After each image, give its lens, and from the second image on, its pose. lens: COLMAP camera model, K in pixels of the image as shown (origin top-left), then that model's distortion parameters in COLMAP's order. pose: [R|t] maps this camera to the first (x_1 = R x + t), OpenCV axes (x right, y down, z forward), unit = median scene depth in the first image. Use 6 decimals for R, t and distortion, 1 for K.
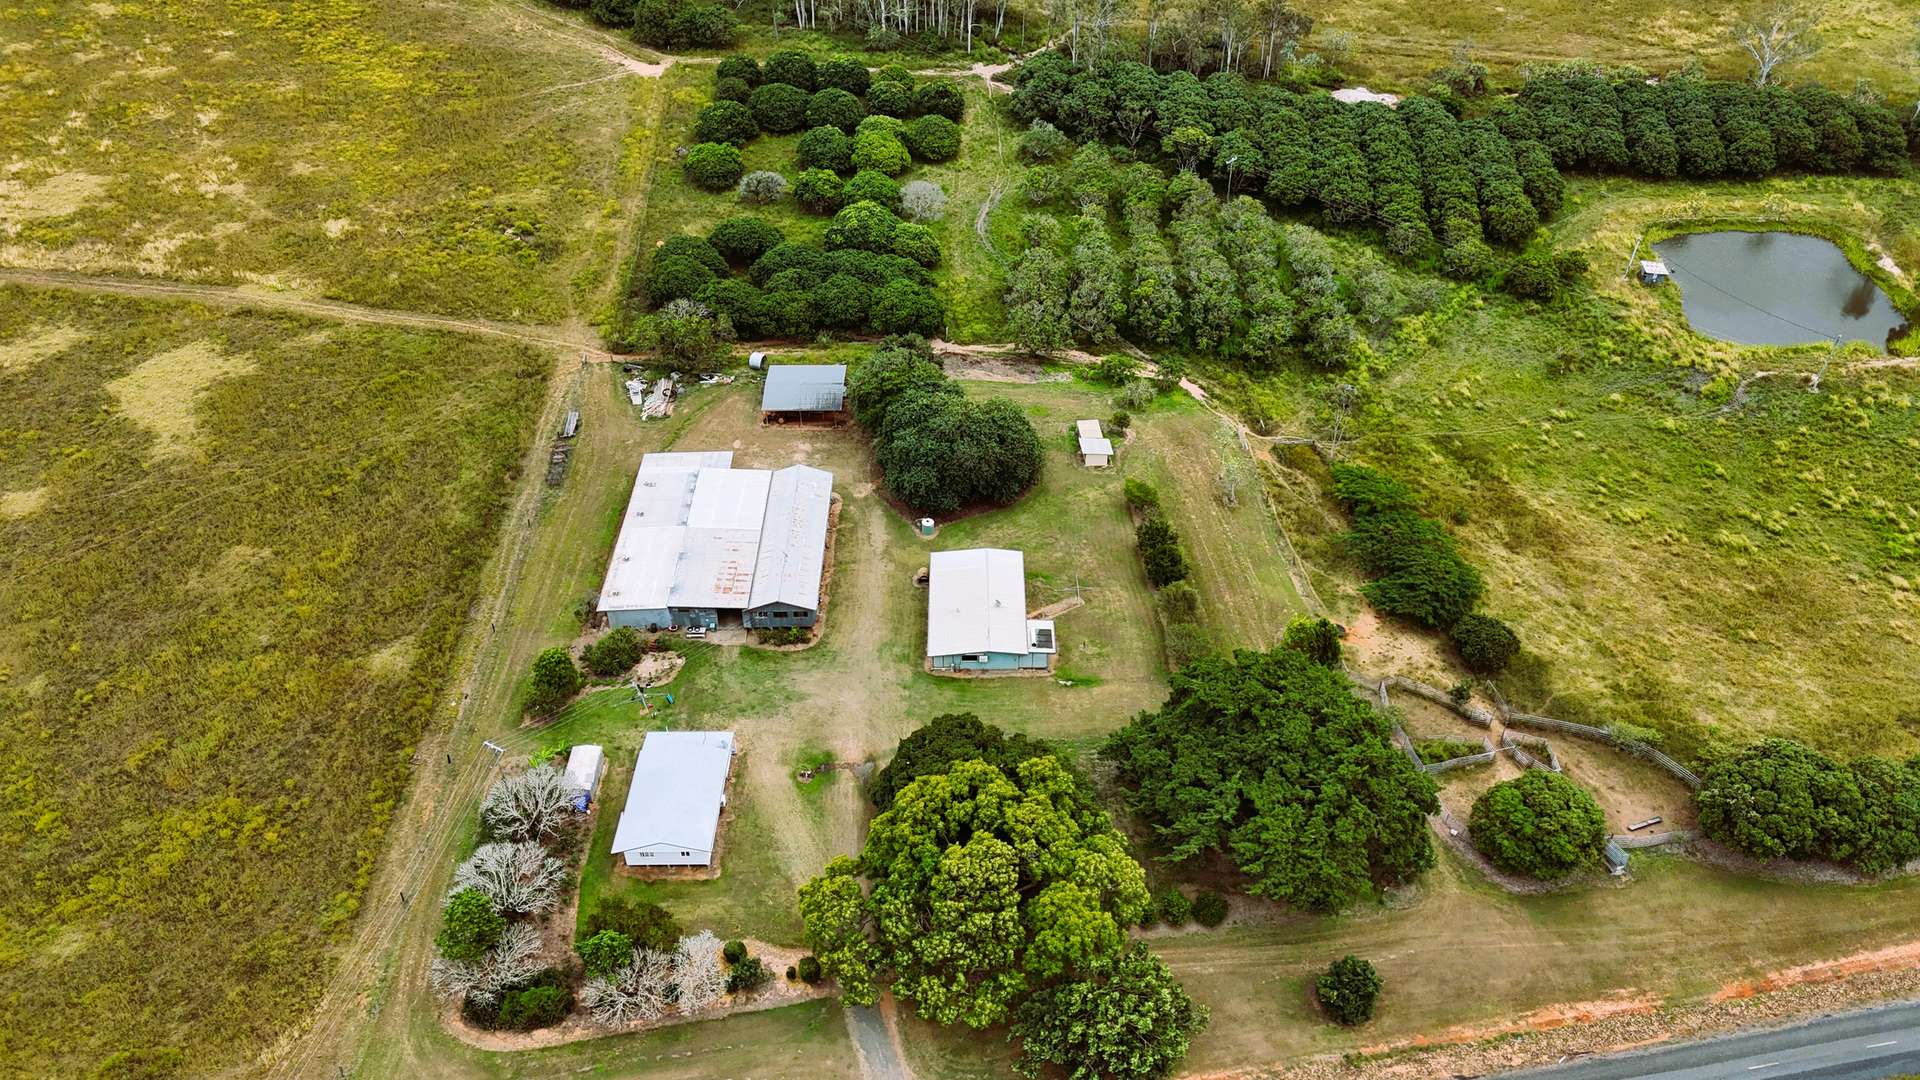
lens RADIAL K [[1404.5, 0, 965.4], [0, 1404.5, 540.0], [0, 0, 1]] dist [0.080615, -0.077326]
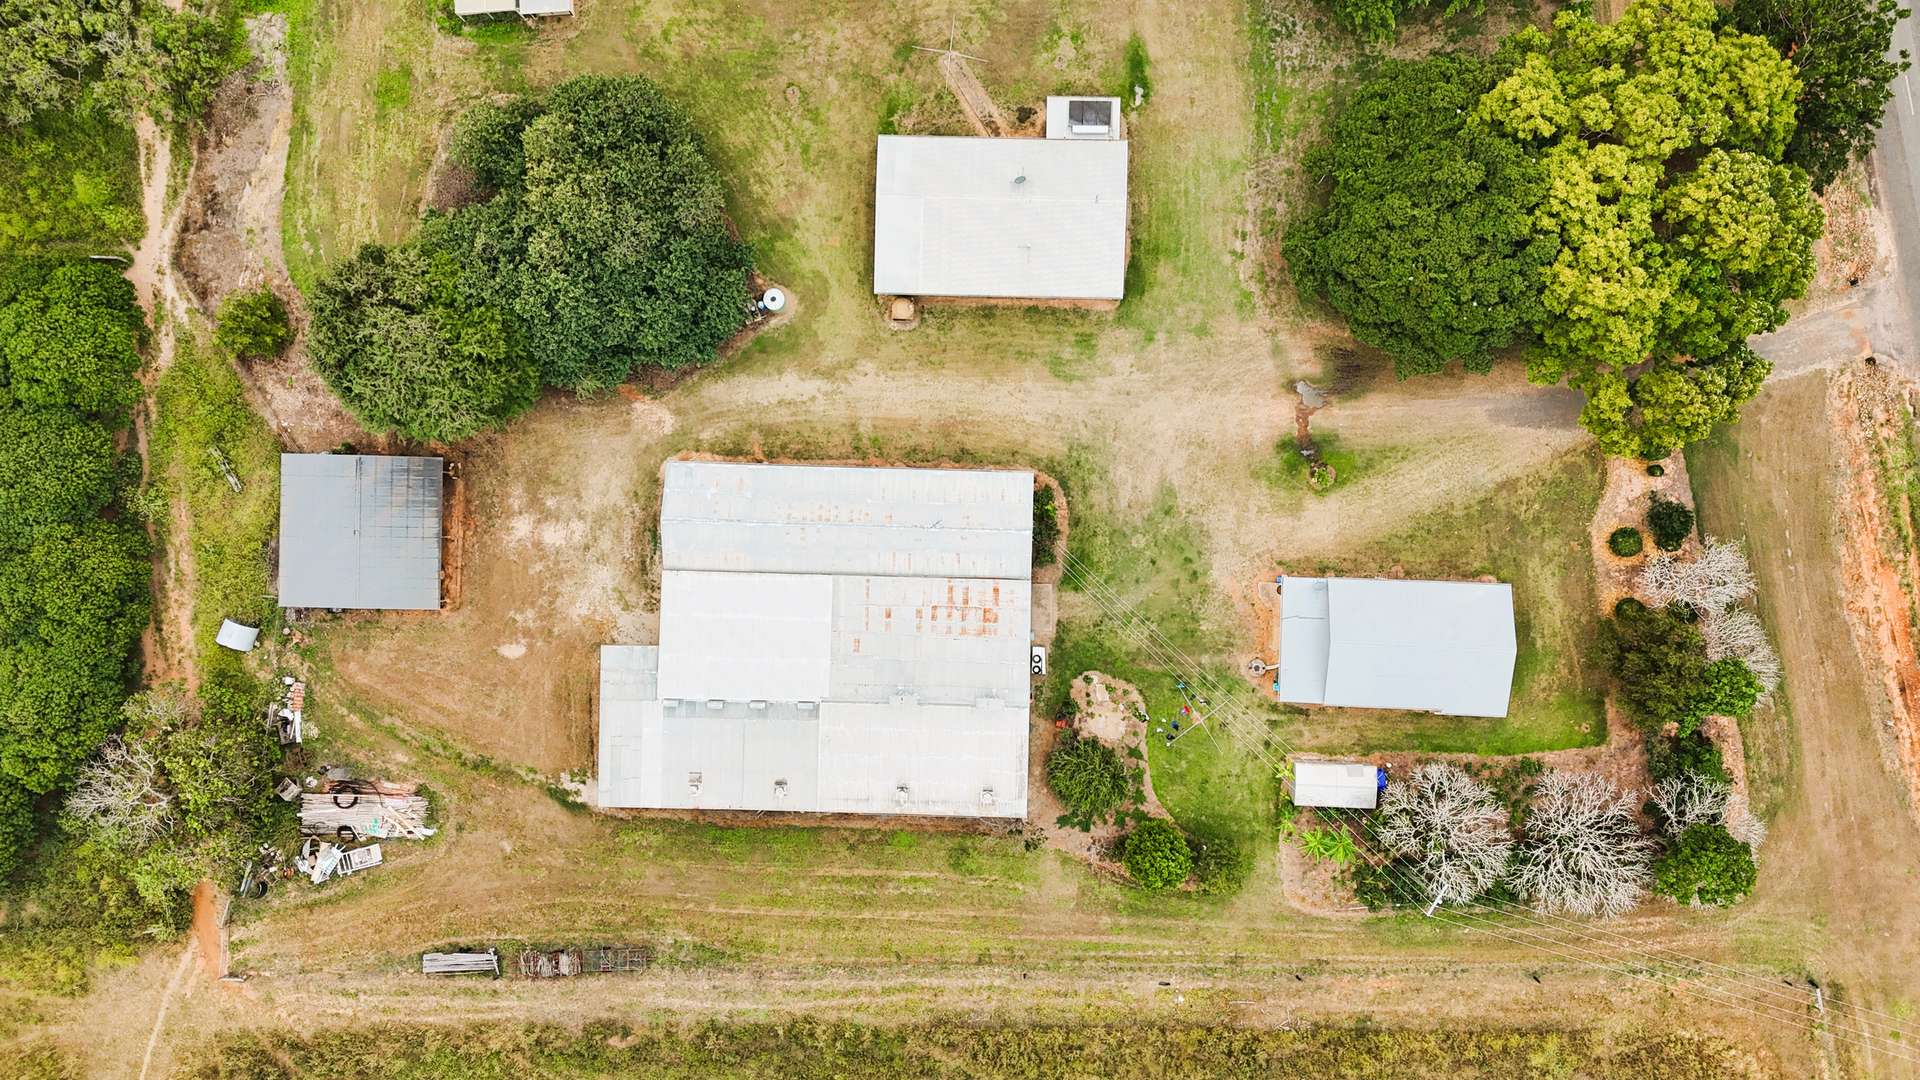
lens RADIAL K [[1412.0, 0, 968.2], [0, 1412.0, 532.8], [0, 0, 1]] dist [0.080849, -0.086954]
pose [[0.027602, -0.999619, 0.000162, -0.107284], [0.642916, 0.017876, 0.765728, -0.361483], [-0.765440, -0.021031, 0.643164, 0.489647]]
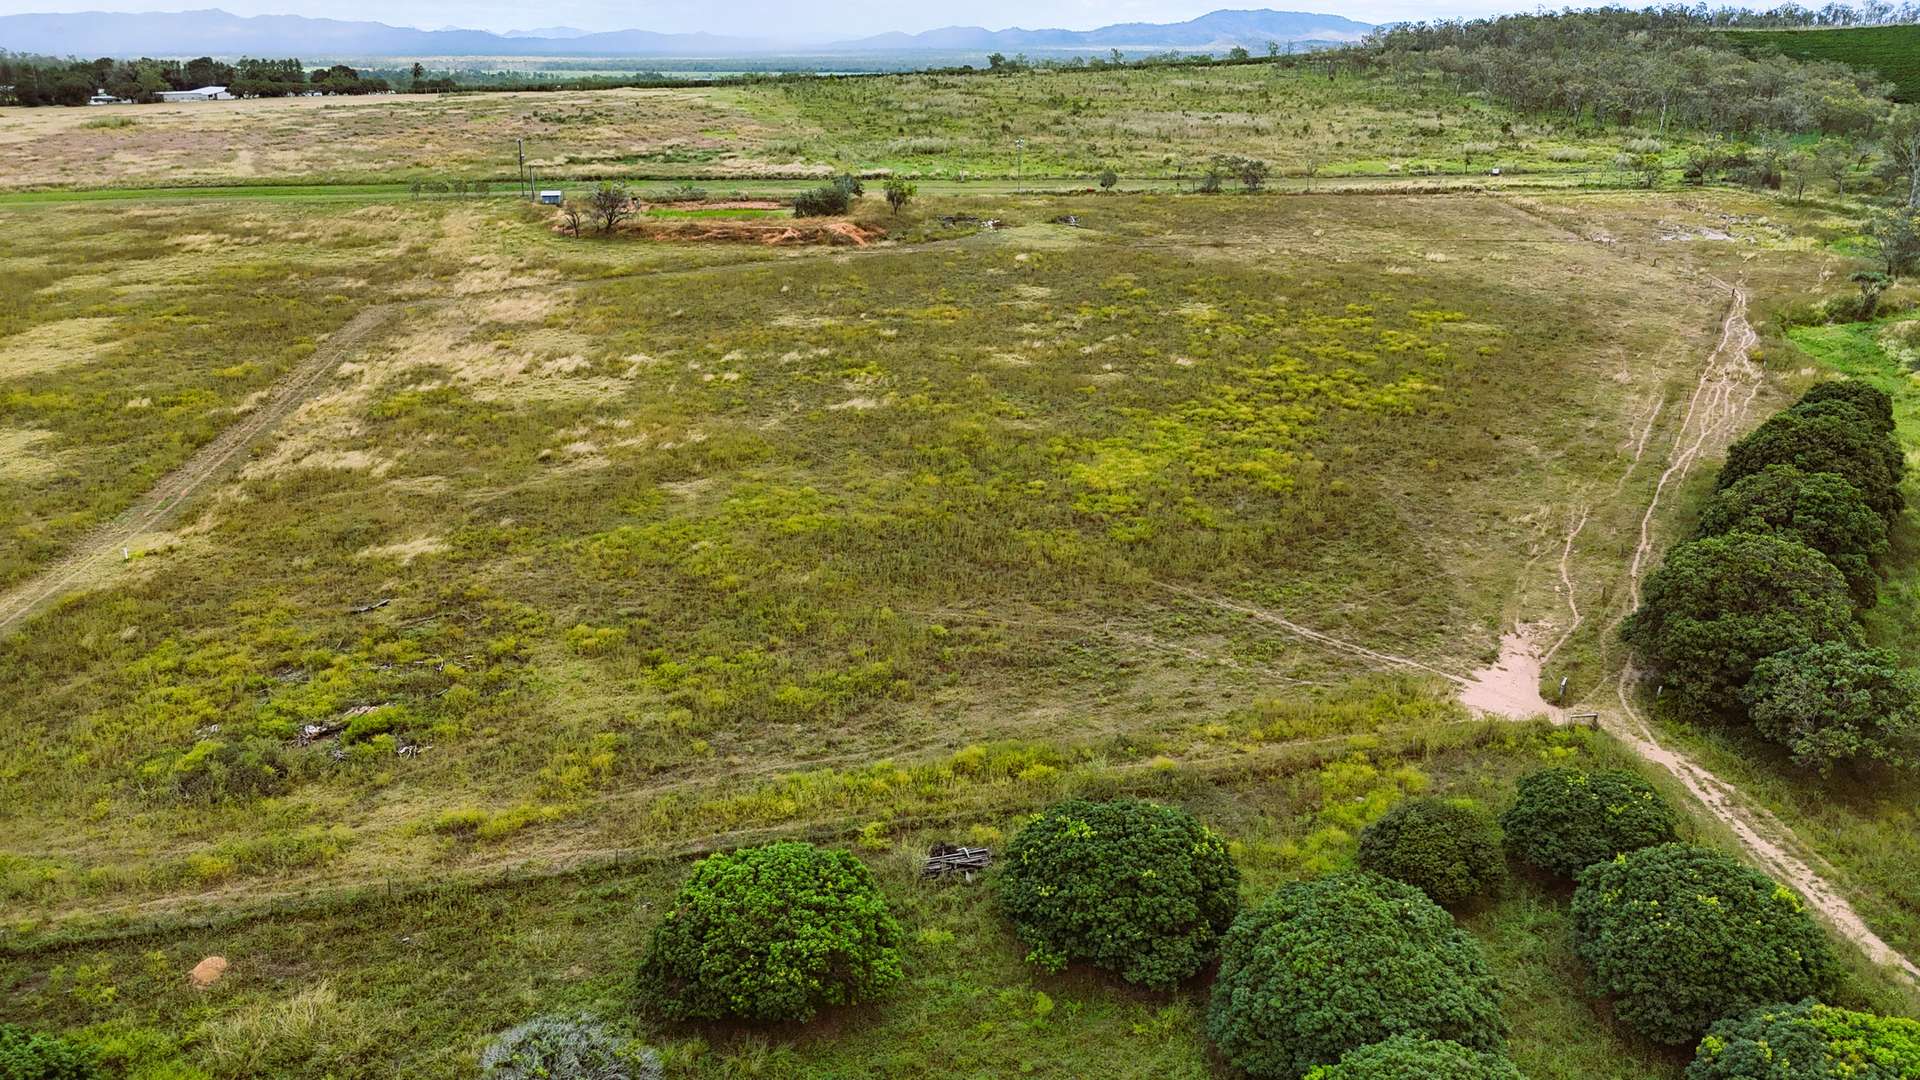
lens RADIAL K [[1408.2, 0, 962.2], [0, 1408.2, 537.1], [0, 0, 1]] dist [0.084842, -0.087489]
pose [[0.195994, 0.332439, -0.922535, 0.065483], [-0.621124, 0.770080, 0.145543, -0.489512], [0.758810, 0.544483, 0.357417, 1.137602]]
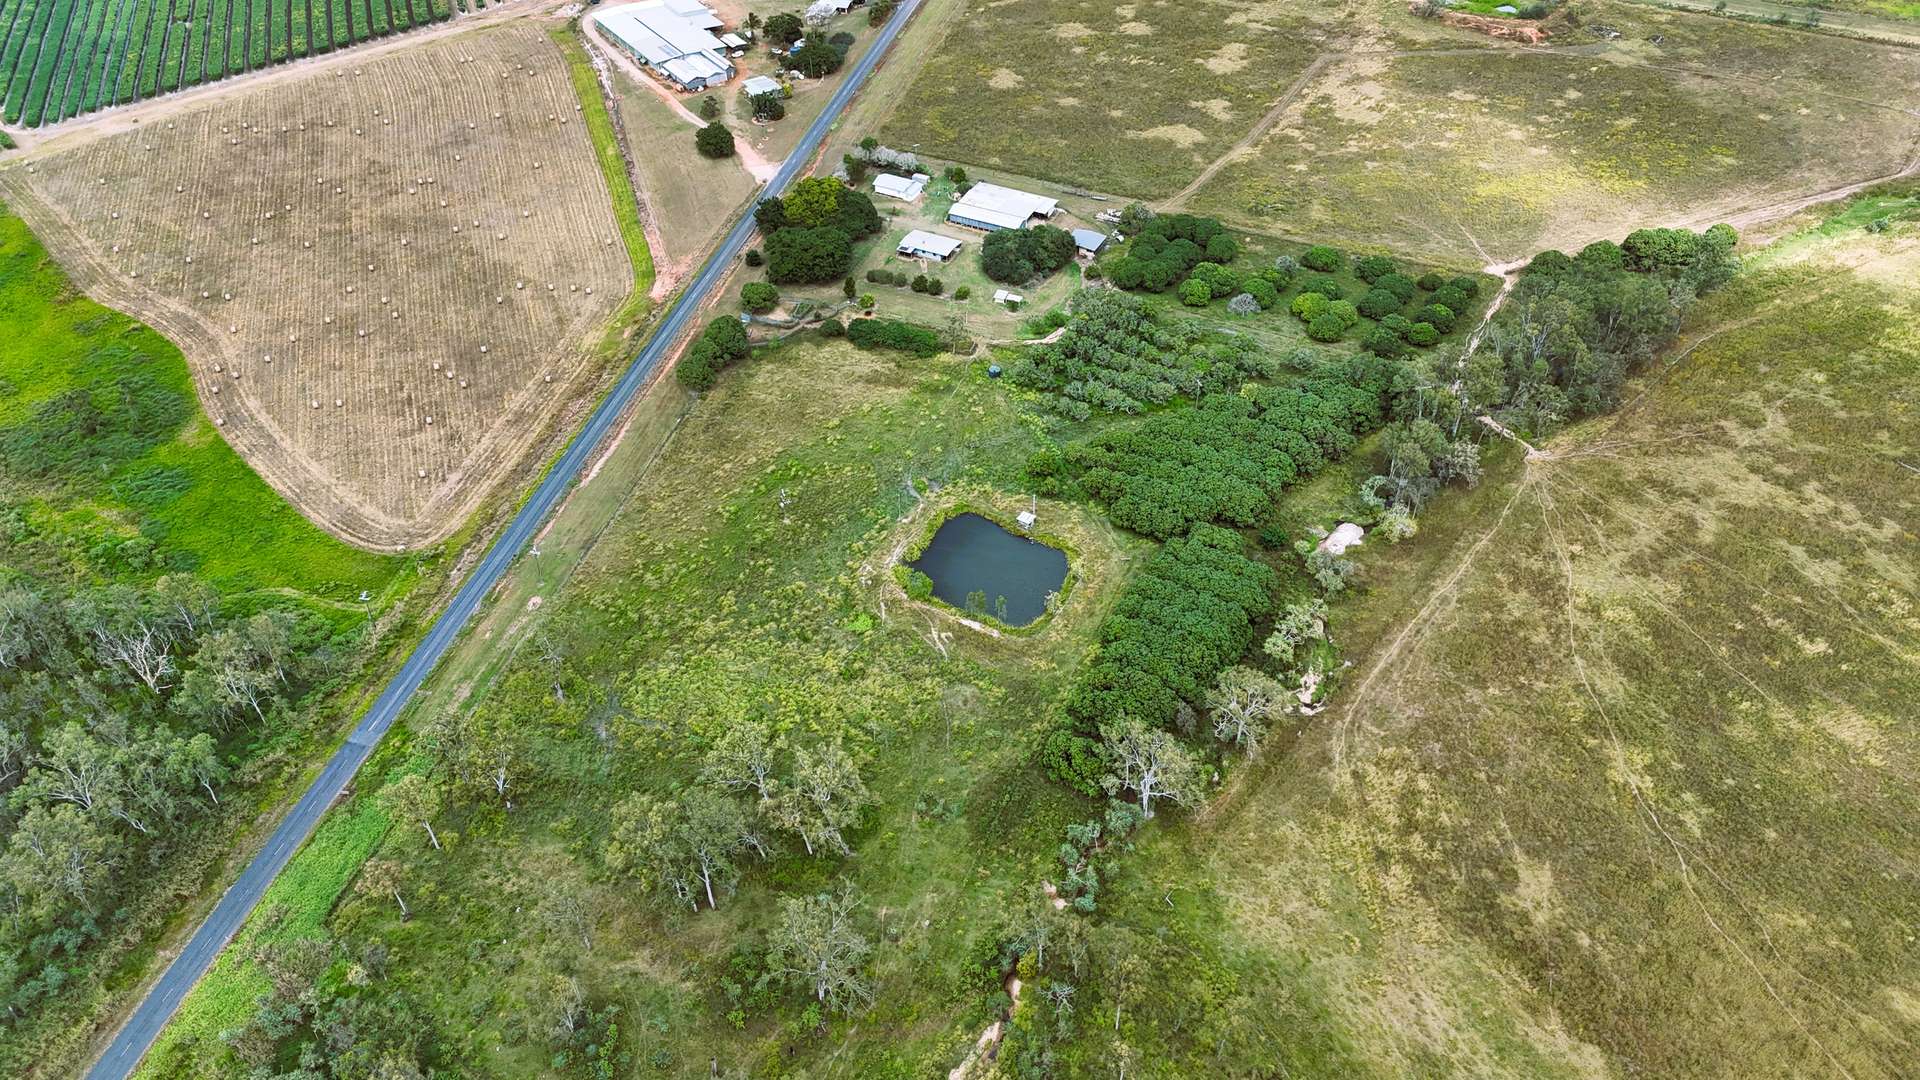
lens RADIAL K [[1398.7, 0, 968.2], [0, 1398.7, 565.3], [0, 0, 1]] dist [0.034817, -0.003475]
pose [[-0.448357, 0.600957, -0.661685, 1.843569], [-0.557256, 0.390867, 0.732590, -1.495602], [0.698886, 0.697189, 0.159639, 0.857988]]
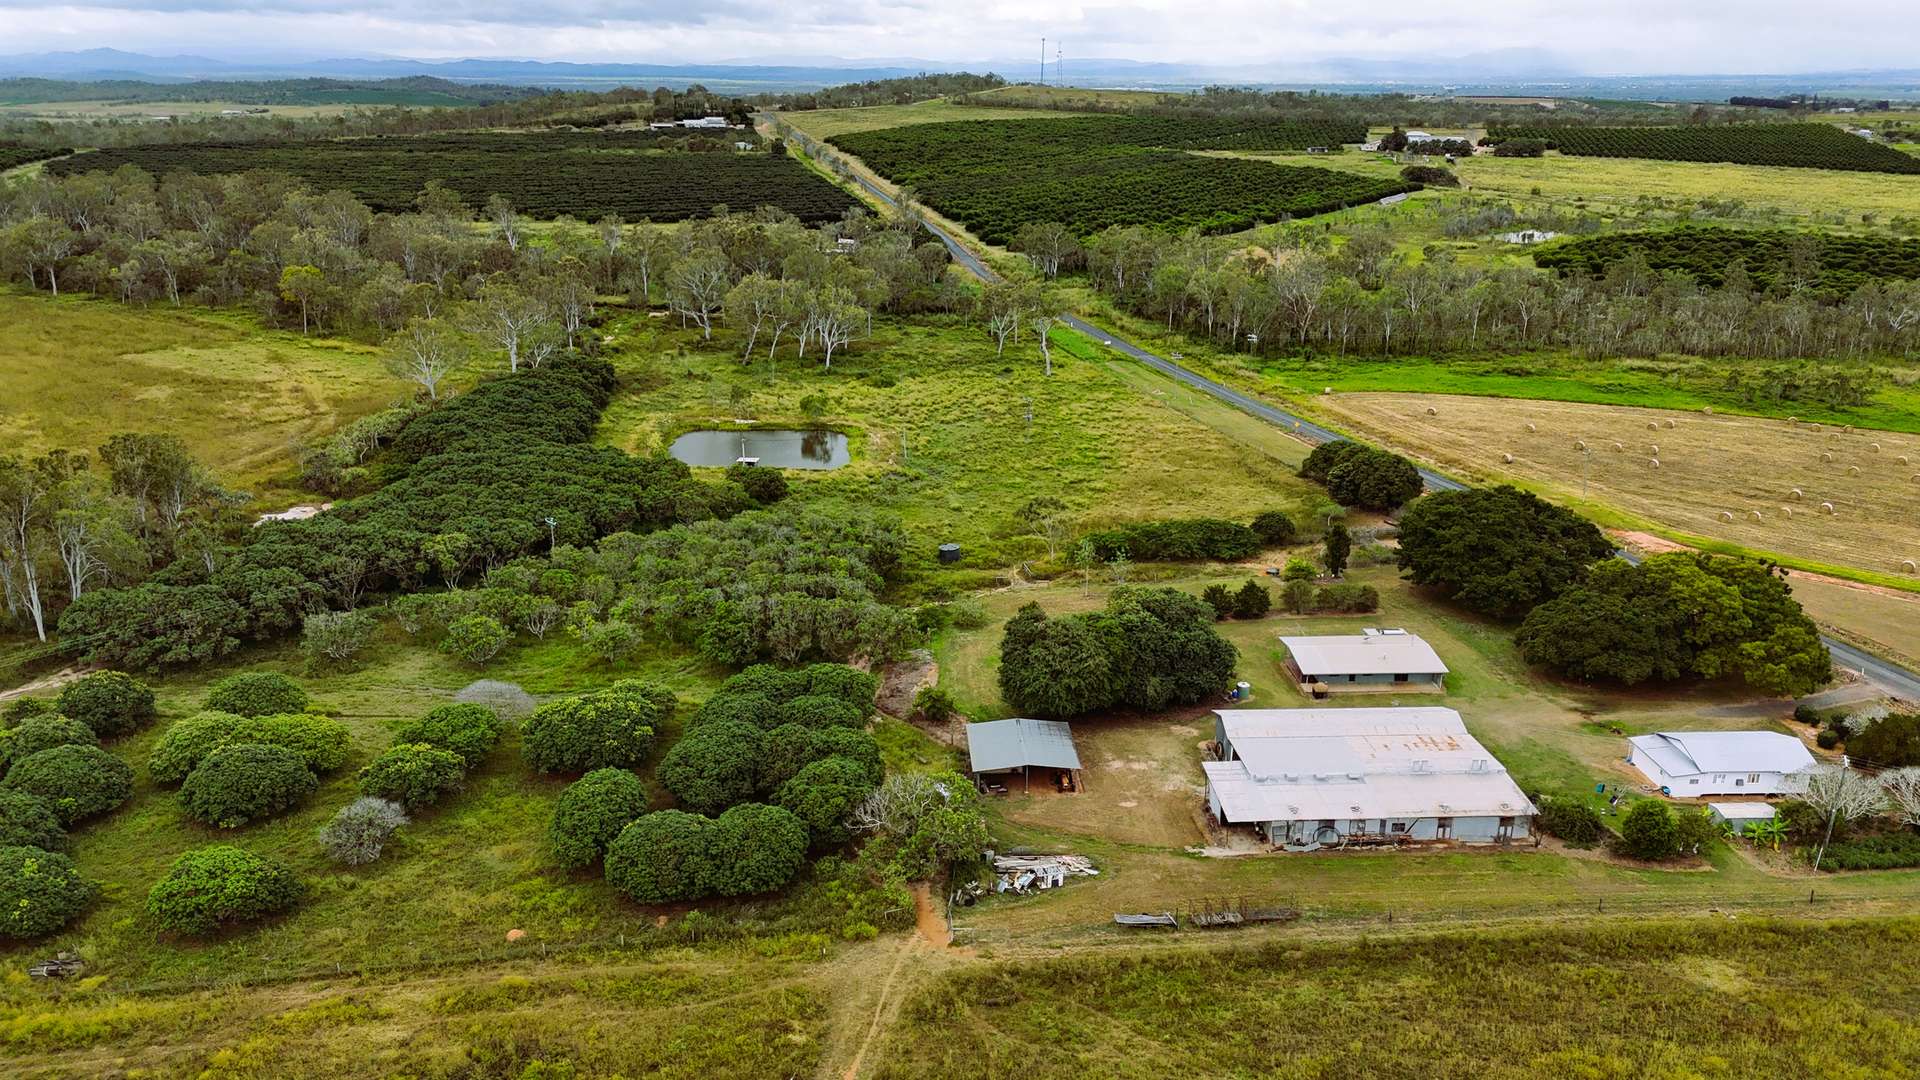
lens RADIAL K [[1408.2, 0, 962.2], [0, 1408.2, 537.1], [0, 0, 1]] dist [0.084842, -0.087489]
pose [[-0.061128, -0.318389, 0.945987, -0.801780], [0.622949, 0.728345, 0.285391, -0.430277], [-0.779870, 0.606747, 0.153818, 0.827023]]
